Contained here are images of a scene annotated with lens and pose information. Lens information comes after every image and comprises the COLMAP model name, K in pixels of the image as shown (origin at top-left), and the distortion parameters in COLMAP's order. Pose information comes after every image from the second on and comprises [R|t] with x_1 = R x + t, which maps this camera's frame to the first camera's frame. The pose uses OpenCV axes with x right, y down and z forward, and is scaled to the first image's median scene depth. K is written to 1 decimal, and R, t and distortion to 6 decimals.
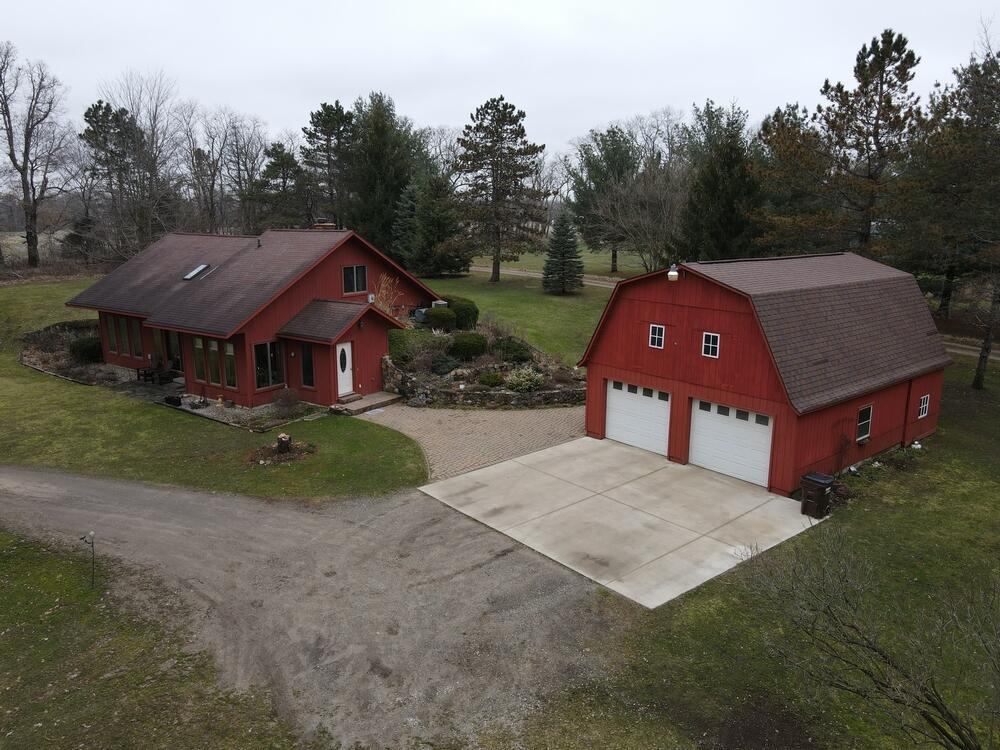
lens RADIAL K [[734.3, 0, 493.2], [0, 734.3, 370.6], [0, 0, 1]] dist [-0.005252, 0.036002]
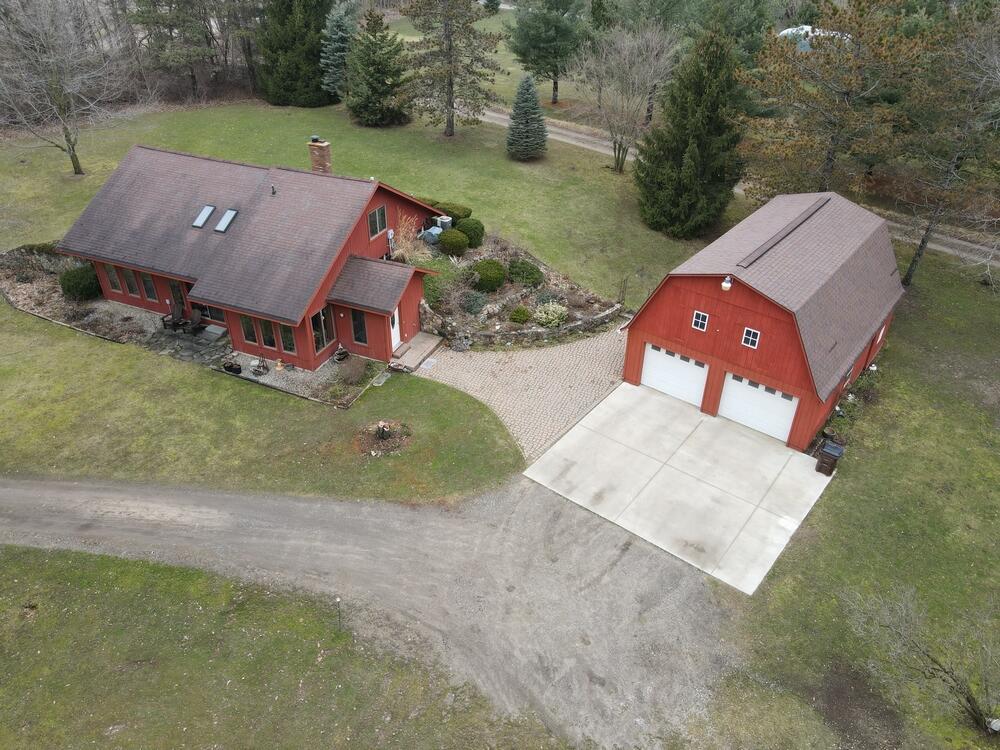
lens RADIAL K [[734.3, 0, 493.2], [0, 734.3, 370.6], [0, 0, 1]] dist [-0.005252, 0.036002]
pose [[0.980731, -0.106085, 0.164053, -0.339320], [0.040326, 0.931567, 0.361325, -0.453599], [-0.191158, -0.347747, 0.917895, -0.063745]]
